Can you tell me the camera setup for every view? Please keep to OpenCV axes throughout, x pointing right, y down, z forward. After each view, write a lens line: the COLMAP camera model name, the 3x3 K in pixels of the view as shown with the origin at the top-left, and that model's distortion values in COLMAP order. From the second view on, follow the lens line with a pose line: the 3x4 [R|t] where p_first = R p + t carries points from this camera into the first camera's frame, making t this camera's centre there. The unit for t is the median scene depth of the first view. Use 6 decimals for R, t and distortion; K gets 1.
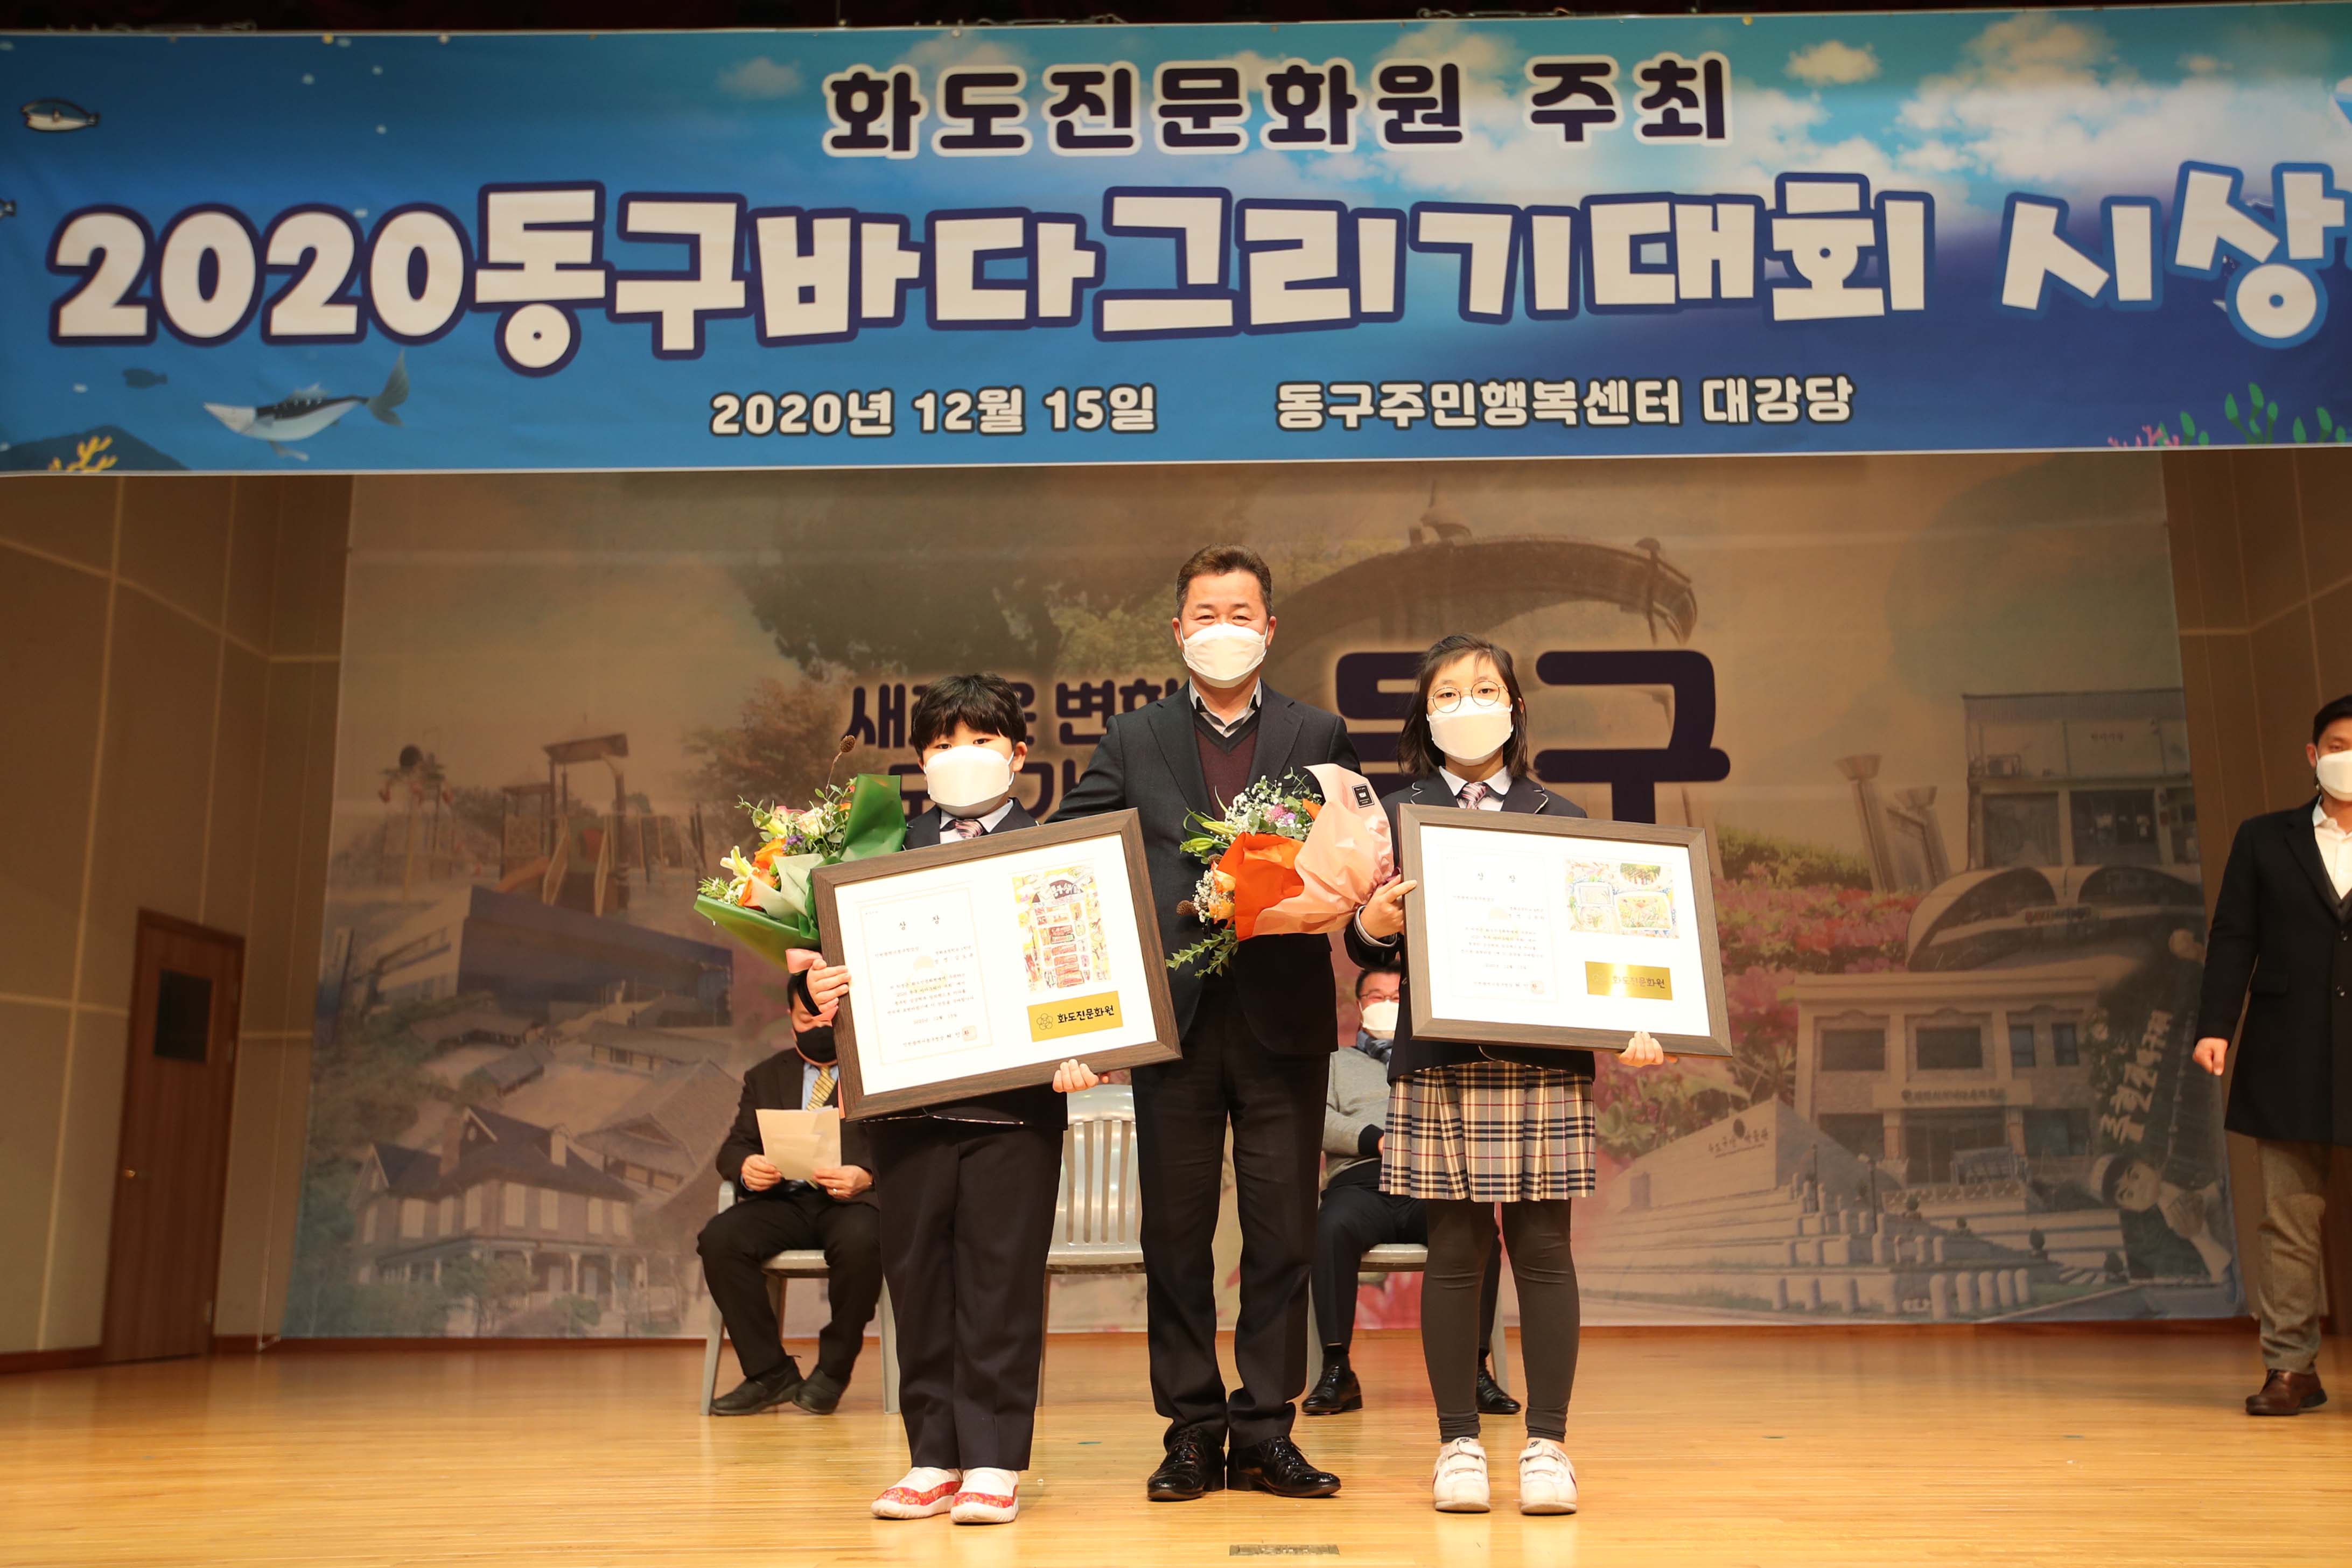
lens RADIAL K [[2302.5, 0, 1210.5], [0, 2302.5, 752.6], [0, 0, 1]] dist [-0.003675, 0.109116]
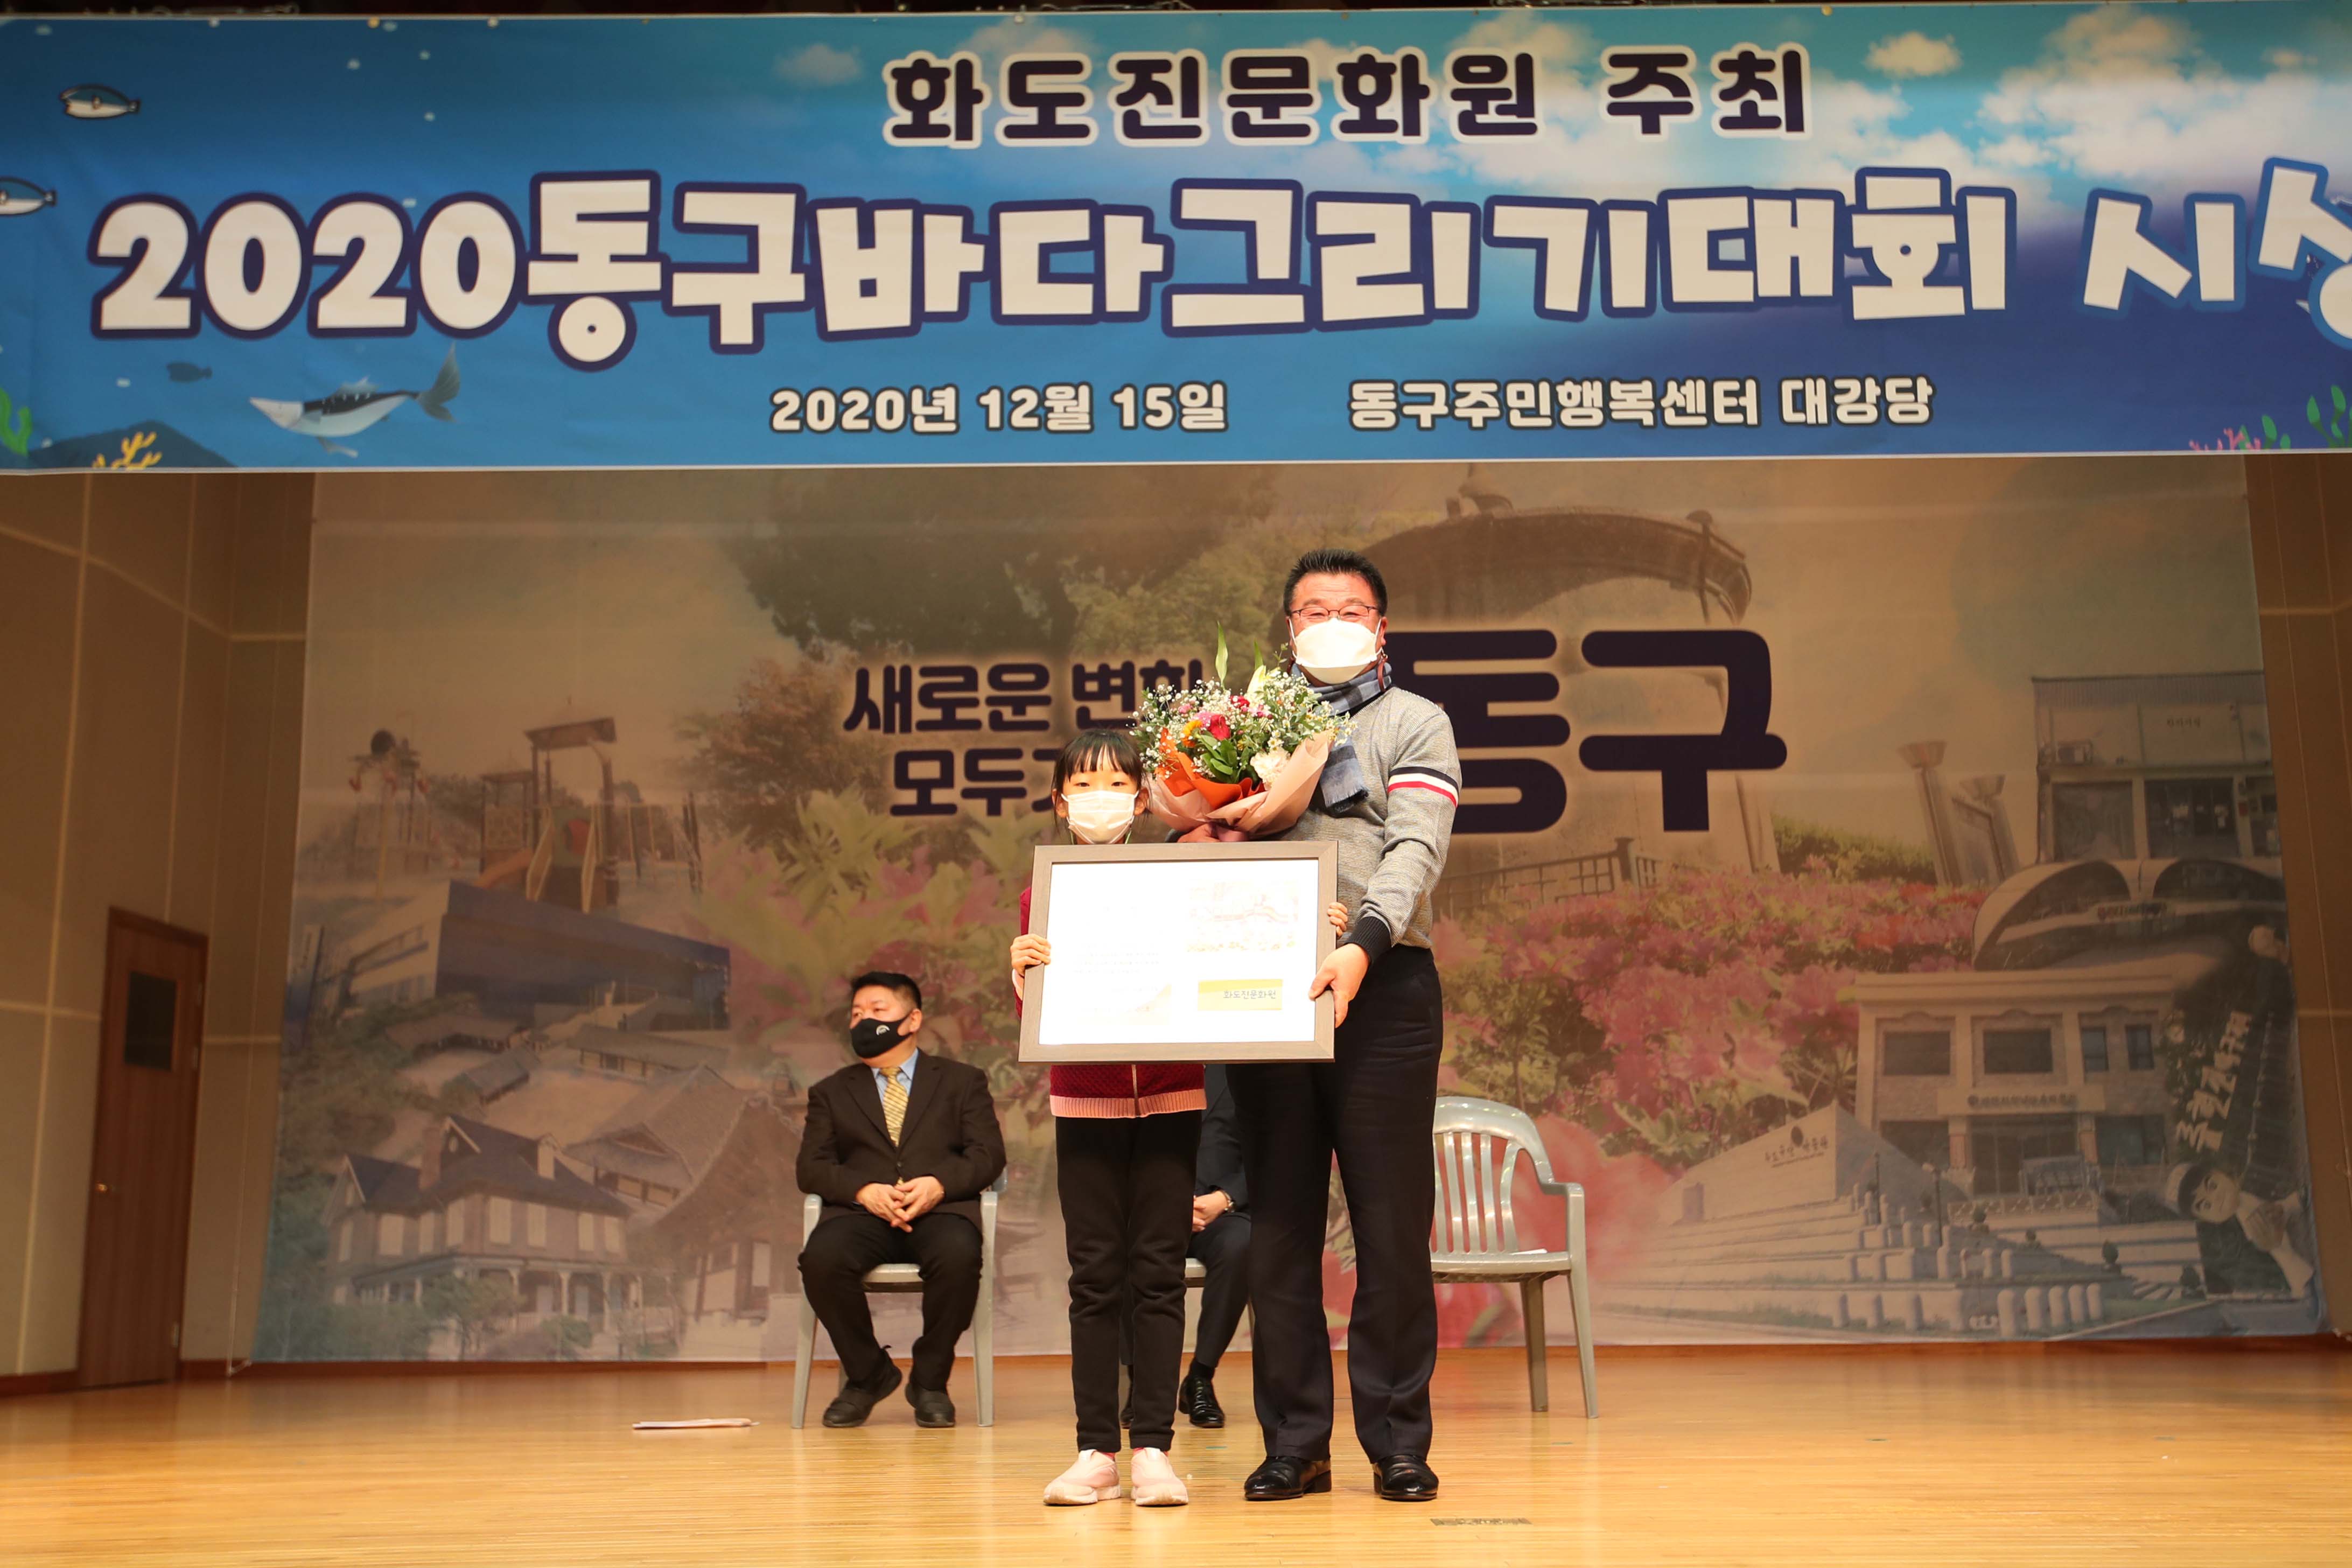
lens RADIAL K [[2620.6, 0, 1201.2], [0, 2620.6, 714.0], [0, 0, 1]] dist [0.002513, 0.116017]
pose [[0.999860, 0.000641, 0.016714, -0.034807], [-0.000697, 0.999994, 0.003343, -0.014501], [-0.016712, -0.003354, 0.999855, -0.076599]]
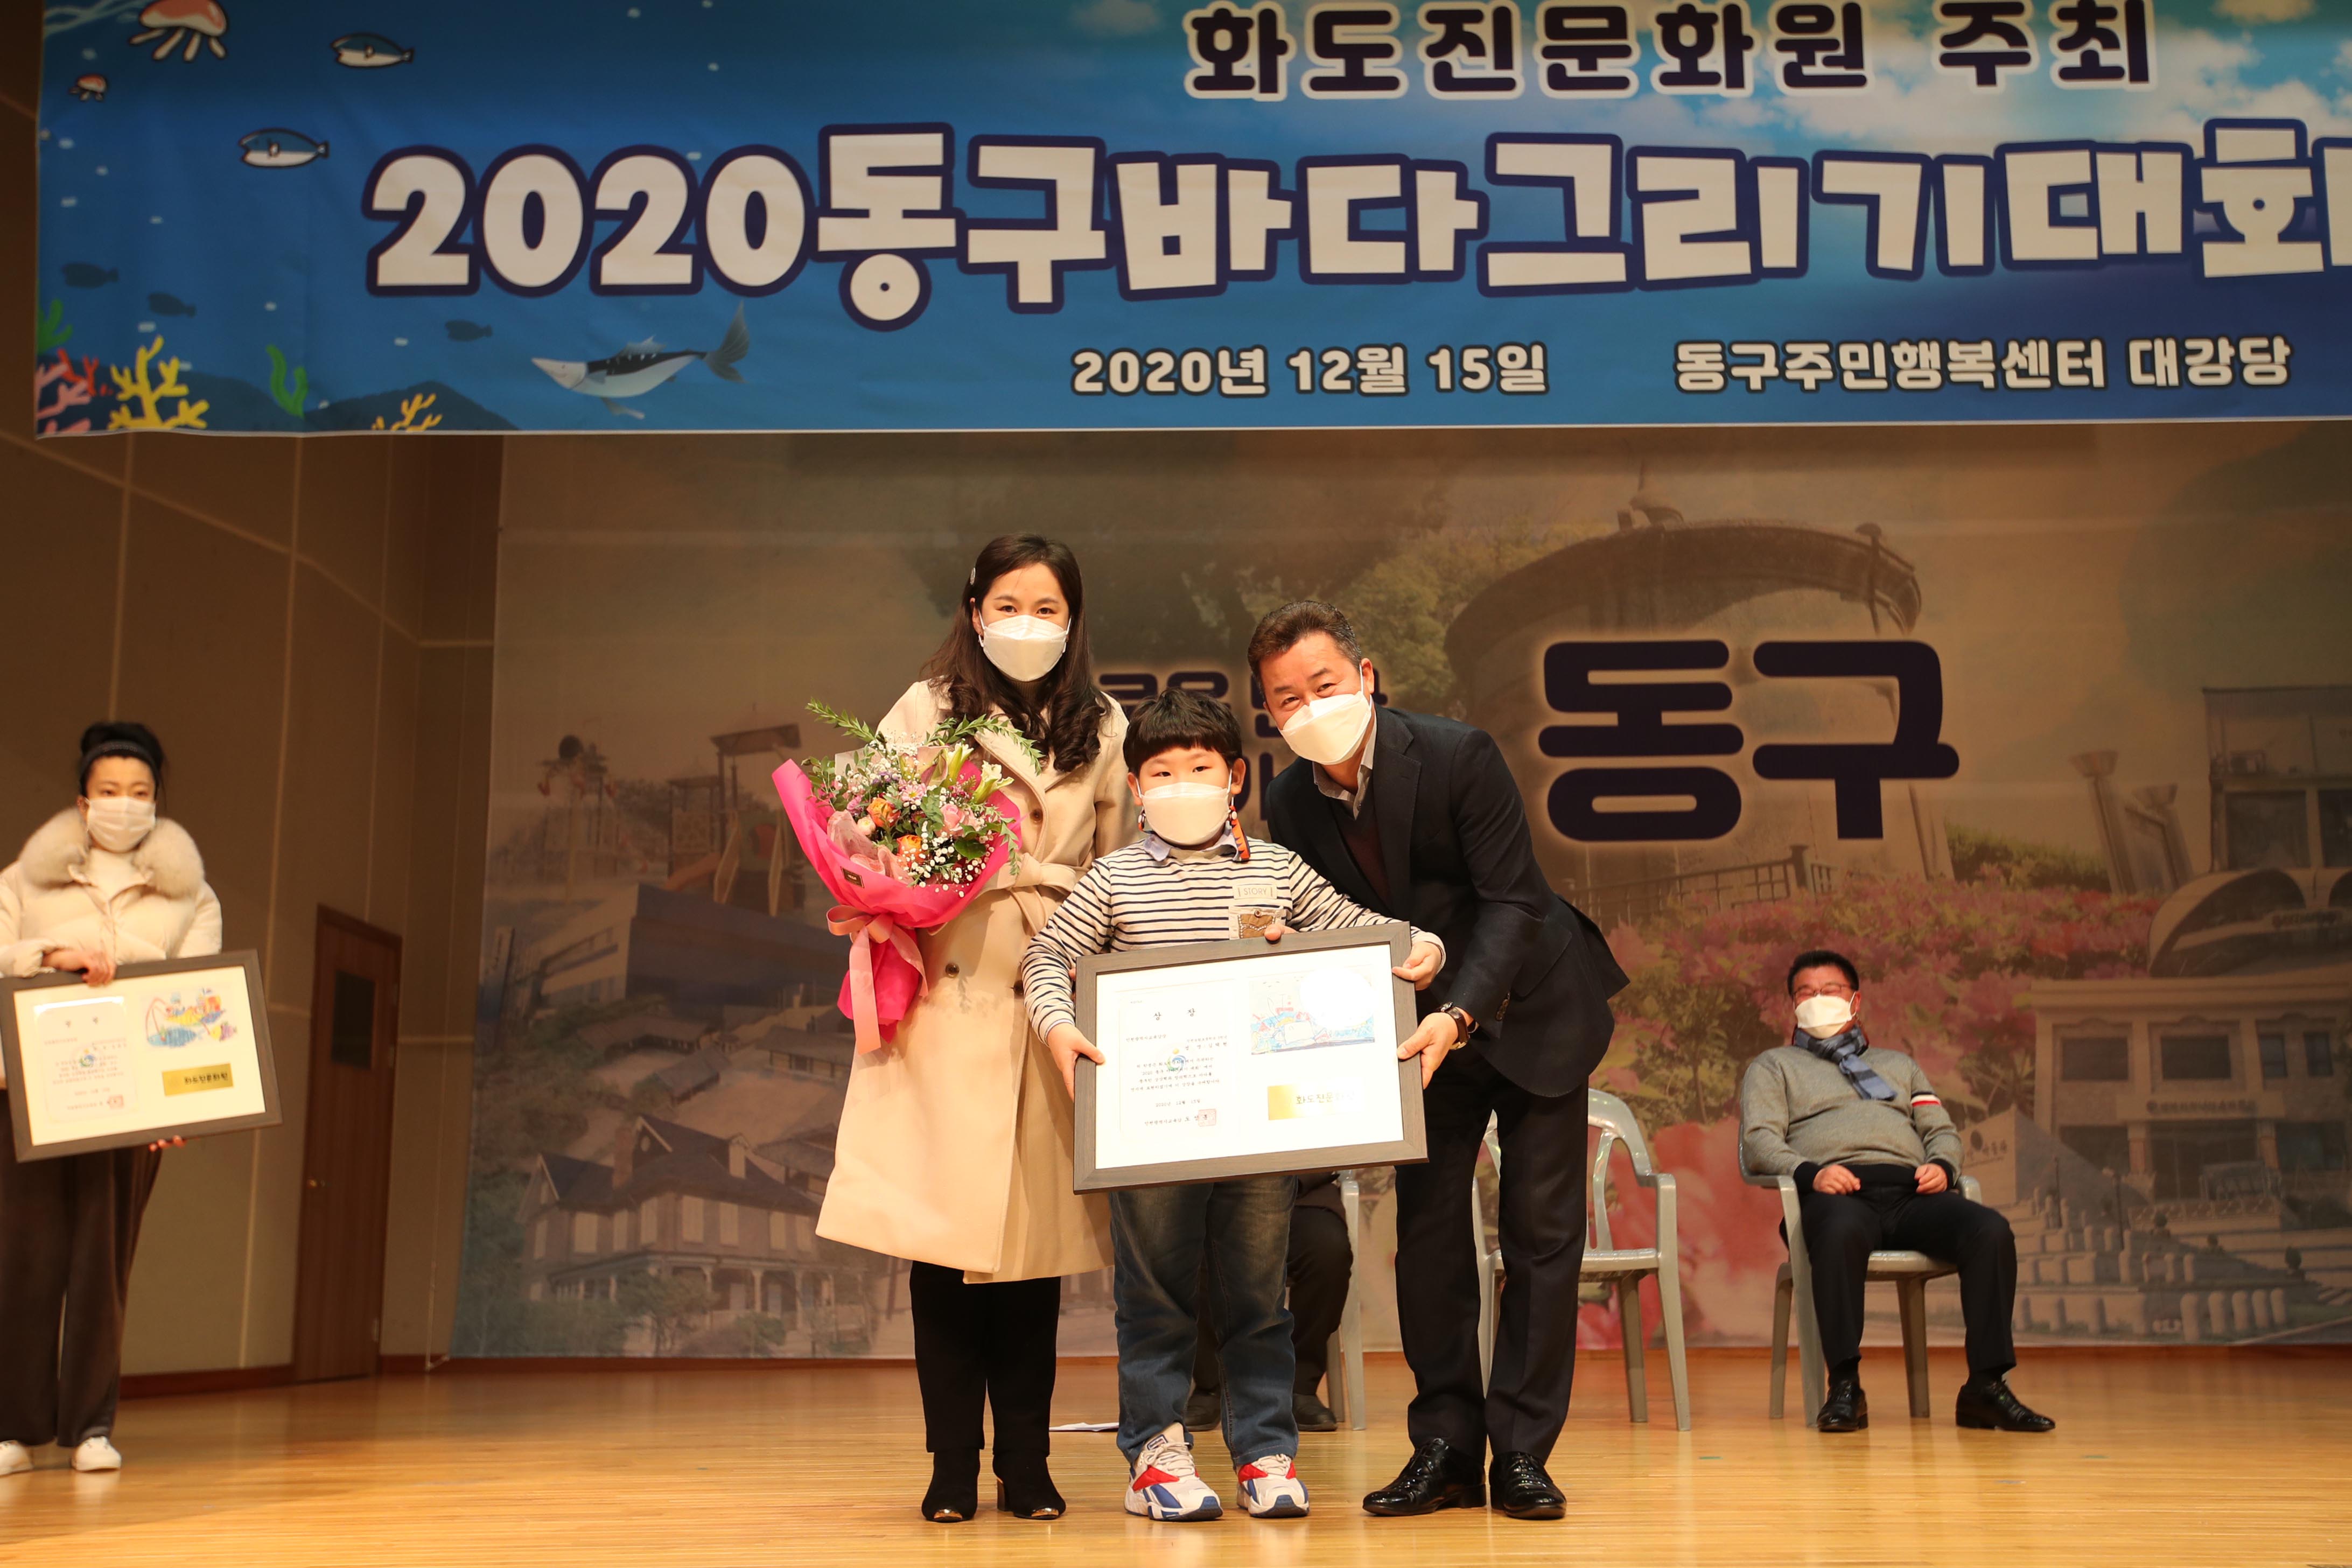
lens RADIAL K [[2382.7, 0, 1163.8], [0, 2382.7, 792.4], [0, 0, 1]] dist [0.004649, 0.114436]
pose [[0.999843, 0.003519, 0.017391, -0.129020], [-0.003719, 0.999927, 0.011481, 0.008719], [-0.017349, -0.011544, 0.999783, 0.016535]]
